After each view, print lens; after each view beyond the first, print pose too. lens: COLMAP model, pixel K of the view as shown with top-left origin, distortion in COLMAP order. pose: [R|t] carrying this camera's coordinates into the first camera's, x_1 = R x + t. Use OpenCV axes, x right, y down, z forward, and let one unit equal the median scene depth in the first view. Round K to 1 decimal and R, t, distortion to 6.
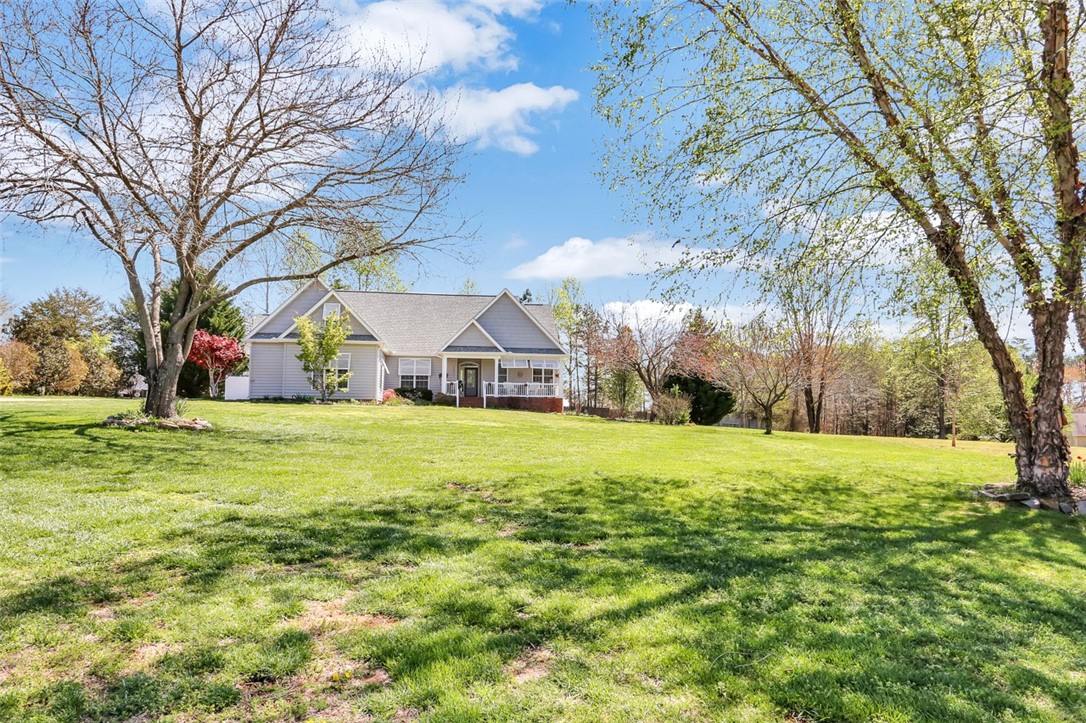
lens RADIAL K [[663.4, 0, 543.0], [0, 663.4, 361.5], [0, 0, 1]] dist [-0.000731, -0.000317]
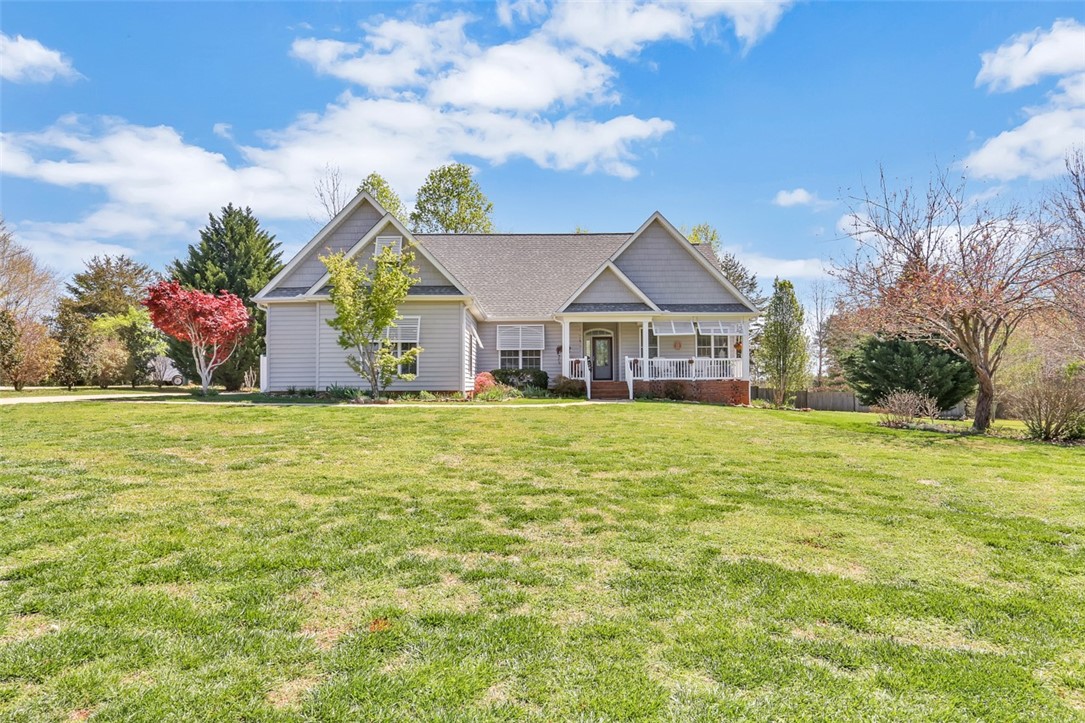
lens RADIAL K [[662.8, 0, 542.5], [0, 662.8, 361.5], [0, 0, 1]] dist [-0.000731, -0.000317]
pose [[0.989409, -0.018524, -0.143965, -0.077227], [0.024345, 0.998952, 0.038771, 0.007265], [0.143095, -0.041865, 0.988823, 0.349178]]
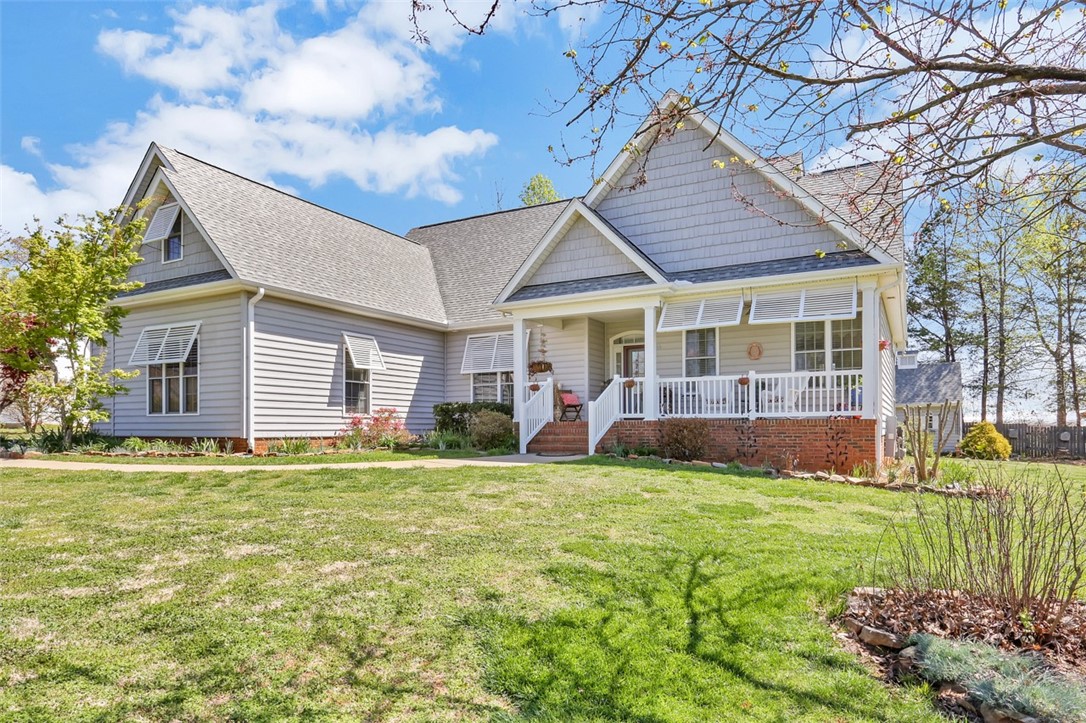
lens RADIAL K [[671.2, 0, 542.5], [0, 671.2, 422.4], [0, 0, 1]] dist [-0.005656, -0.001503]
pose [[0.772584, -0.013804, -0.634763, 0.104797], [0.058527, 0.997055, 0.049552, 0.034414], [0.632209, -0.075434, 0.771117, 0.701195]]
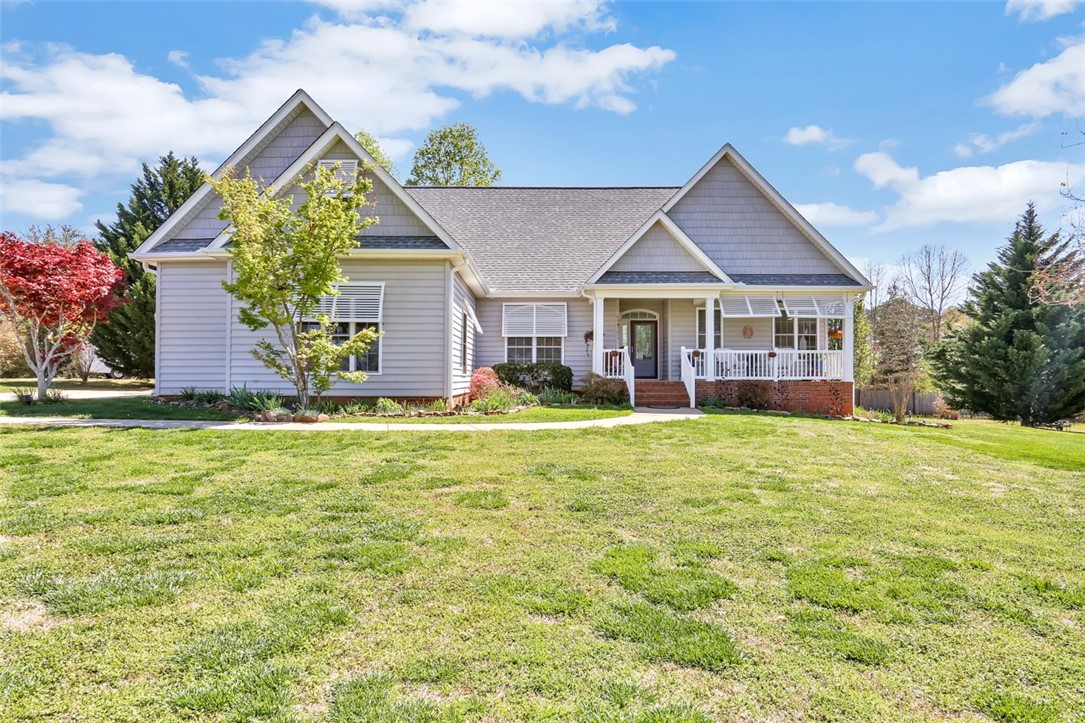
lens RADIAL K [[662.8, 0, 542.5], [0, 662.8, 361.5], [0, 0, 1]] dist [-0.000731, -0.000317]
pose [[0.987527, -0.008742, -0.157208, -0.113338], [0.017106, 0.998504, 0.051929, 0.014018], [0.156518, -0.053970, 0.986199, 0.528417]]
